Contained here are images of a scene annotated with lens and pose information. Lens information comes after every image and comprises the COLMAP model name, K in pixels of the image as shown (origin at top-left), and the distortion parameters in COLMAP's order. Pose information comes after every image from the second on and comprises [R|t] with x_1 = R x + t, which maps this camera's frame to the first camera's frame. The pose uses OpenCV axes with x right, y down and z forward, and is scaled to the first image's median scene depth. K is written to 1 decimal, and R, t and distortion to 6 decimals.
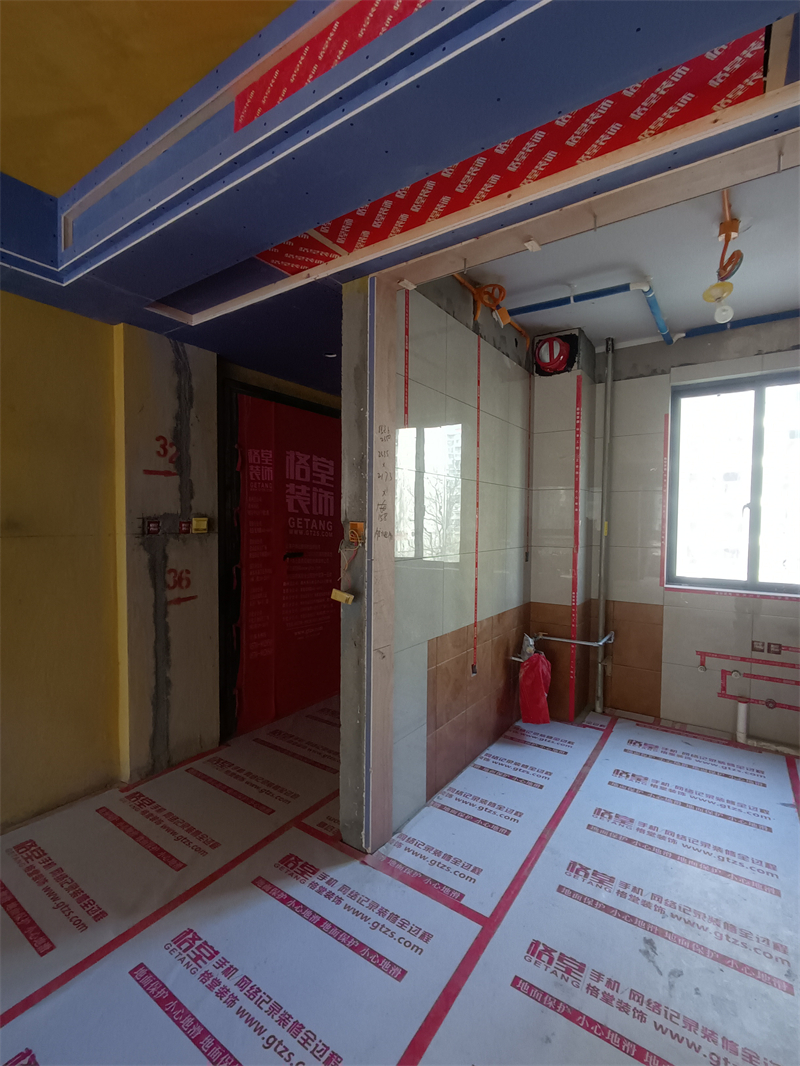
lens RADIAL K [[488.5, 0, 405.4], [0, 488.5, 538.7], [0, 0, 1]] dist [-0.006180, 0.002138]
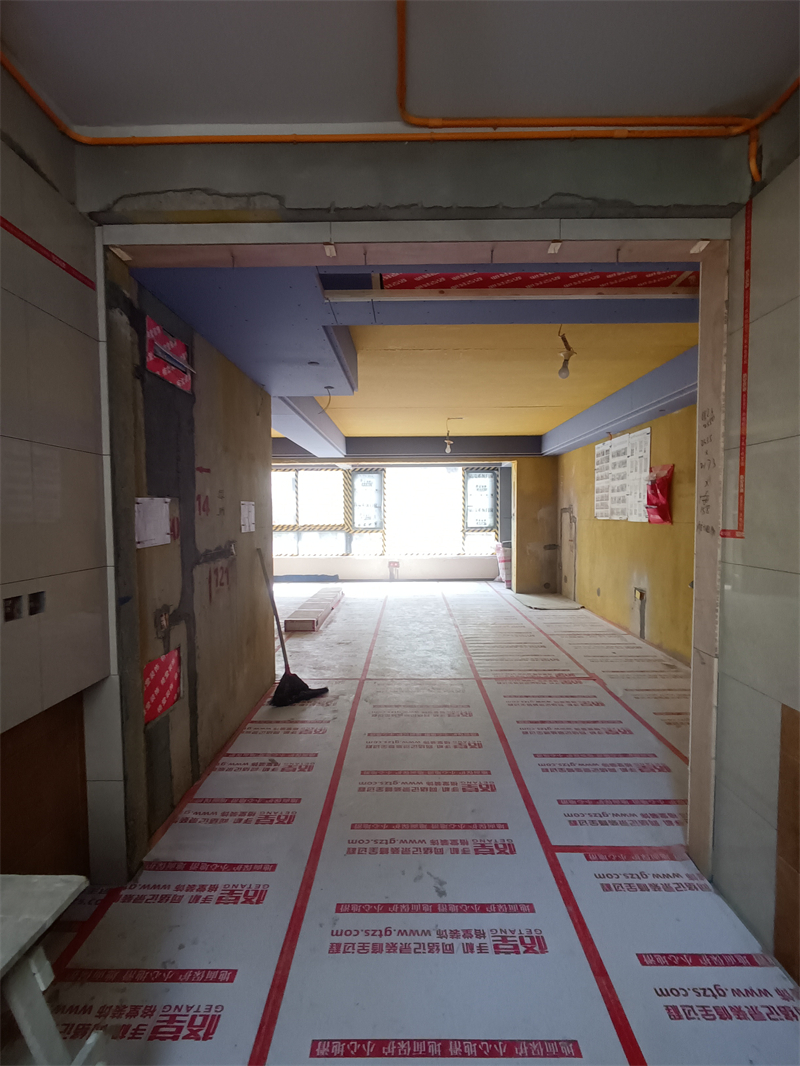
lens RADIAL K [[488.5, 0, 405.6], [0, 488.5, 538.9], [0, 0, 1]] dist [-0.006180, 0.002138]
pose [[-0.830540, 0.023792, -0.556450, 0.646422], [-0.022877, 0.996787, 0.076766, -0.032513], [0.556488, 0.076487, -0.827327, 1.004167]]
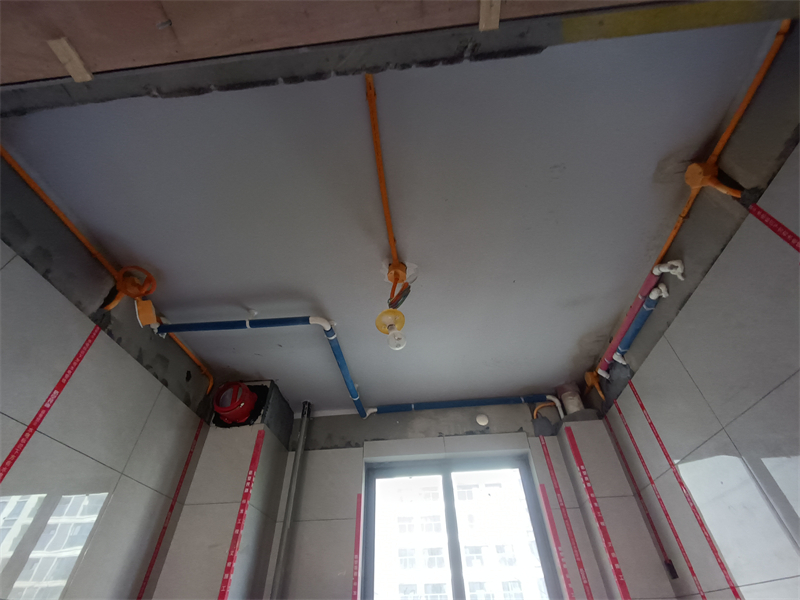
lens RADIAL K [[366.6, 0, 396.9], [0, 366.6, 303.7], [0, 0, 1]] dist [-0.006180, 0.002138]
pose [[0.878587, 0.303086, 0.369086, 0.303031], [0.045274, 0.716485, -0.696132, -0.054620], [-0.475432, 0.628322, 0.615772, 0.430960]]
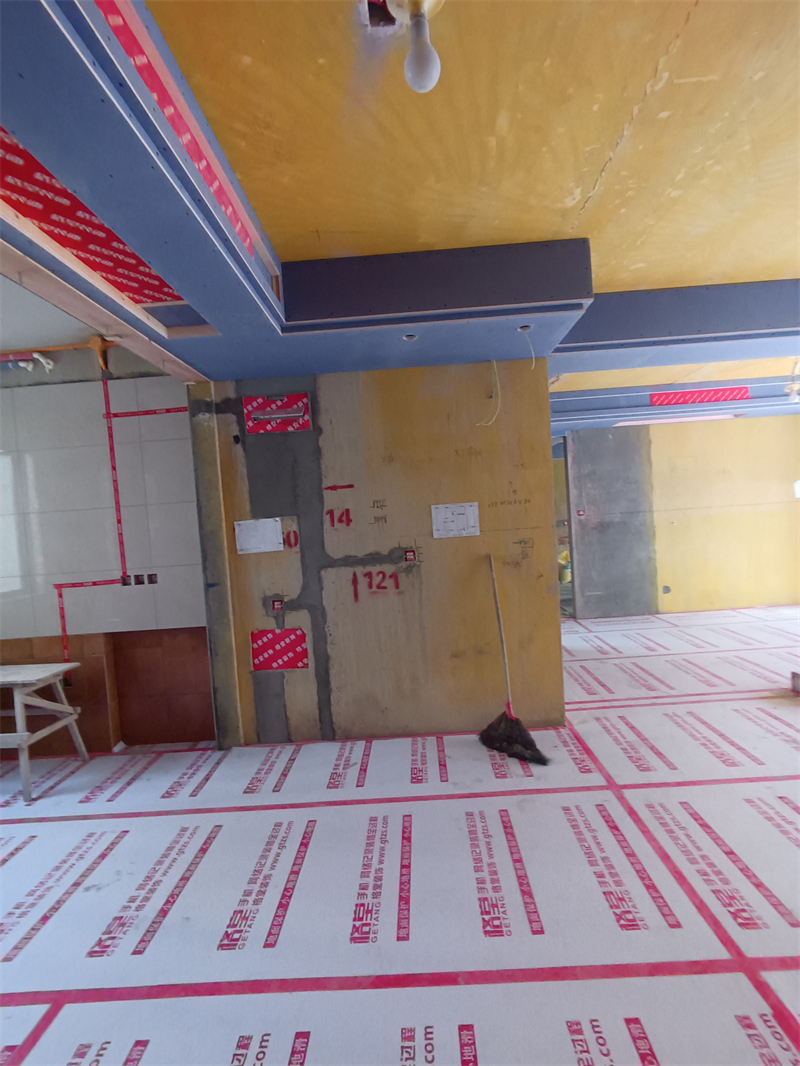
lens RADIAL K [[488.5, 0, 405.1], [0, 488.5, 538.5], [0, 0, 1]] dist [-0.006180, 0.002138]
pose [[-0.545453, -0.006094, 0.838119, -0.531295], [0.094723, 0.993119, 0.068868, -0.030975], [-0.832771, 0.116954, -0.541123, 0.496110]]
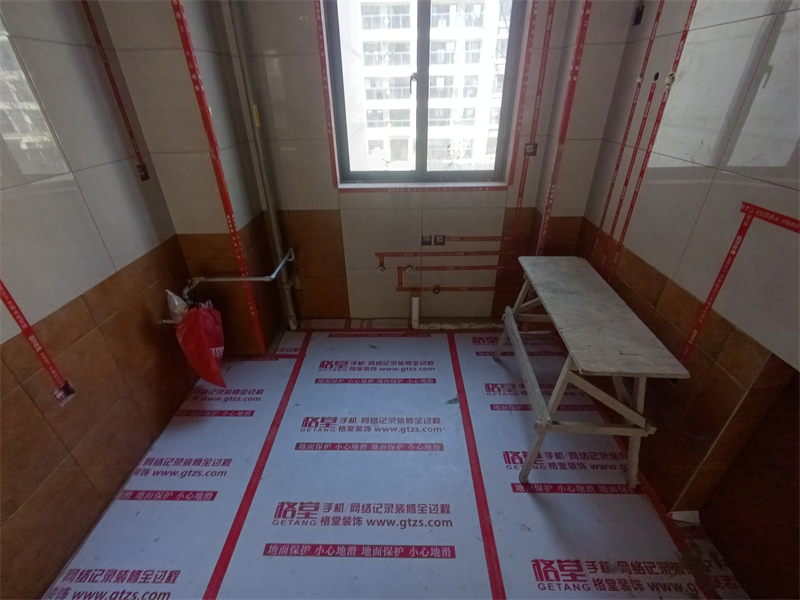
lens RADIAL K [[366.6, 0, 396.8], [0, 366.6, 305.3], [0, 0, 1]] dist [-0.006180, 0.002138]
pose [[0.838578, -0.298146, 0.455957, 0.307316], [0.047365, 0.873684, 0.484183, -0.035024], [-0.542719, -0.384429, 0.746773, 0.446452]]
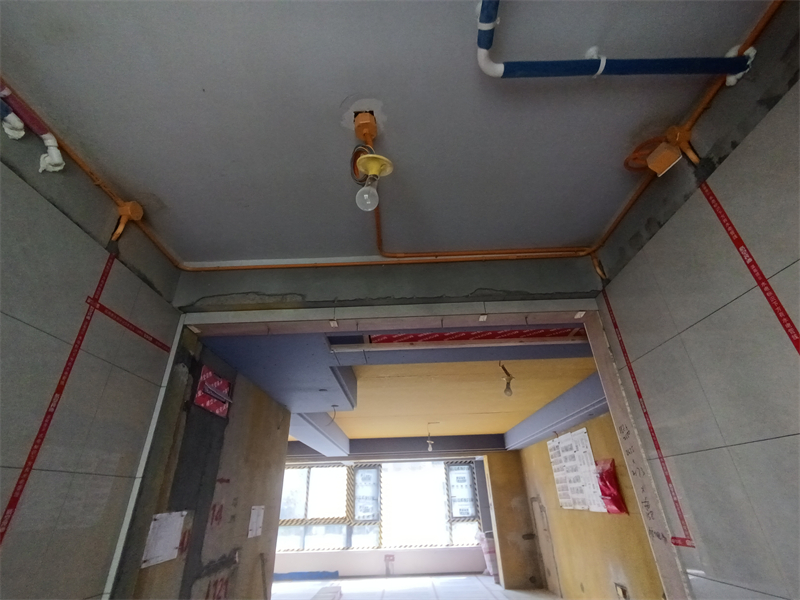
lens RADIAL K [[366.6, 0, 395.9], [0, 366.6, 304.4], [0, 0, 1]] dist [-0.006180, 0.002138]
pose [[-0.837998, -0.245068, -0.487546, 0.623164], [0.000583, 0.893073, -0.449911, -0.066586], [0.545673, -0.377309, -0.748250, 1.009732]]
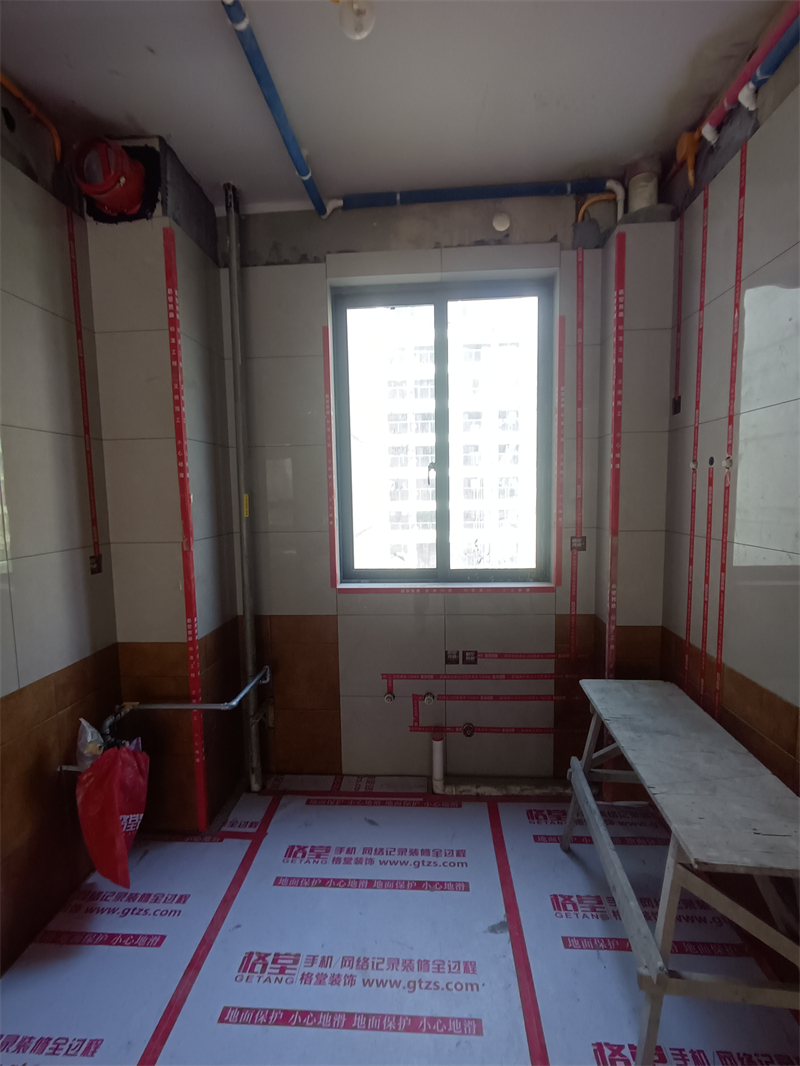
lens RADIAL K [[488.5, 0, 406.5], [0, 488.5, 539.4], [0, 0, 1]] dist [-0.006180, 0.002138]
pose [[0.859095, -0.075269, 0.506251, 0.325740], [0.046178, 0.996492, 0.069795, -0.013957], [-0.509728, -0.036583, 0.859557, 0.435430]]
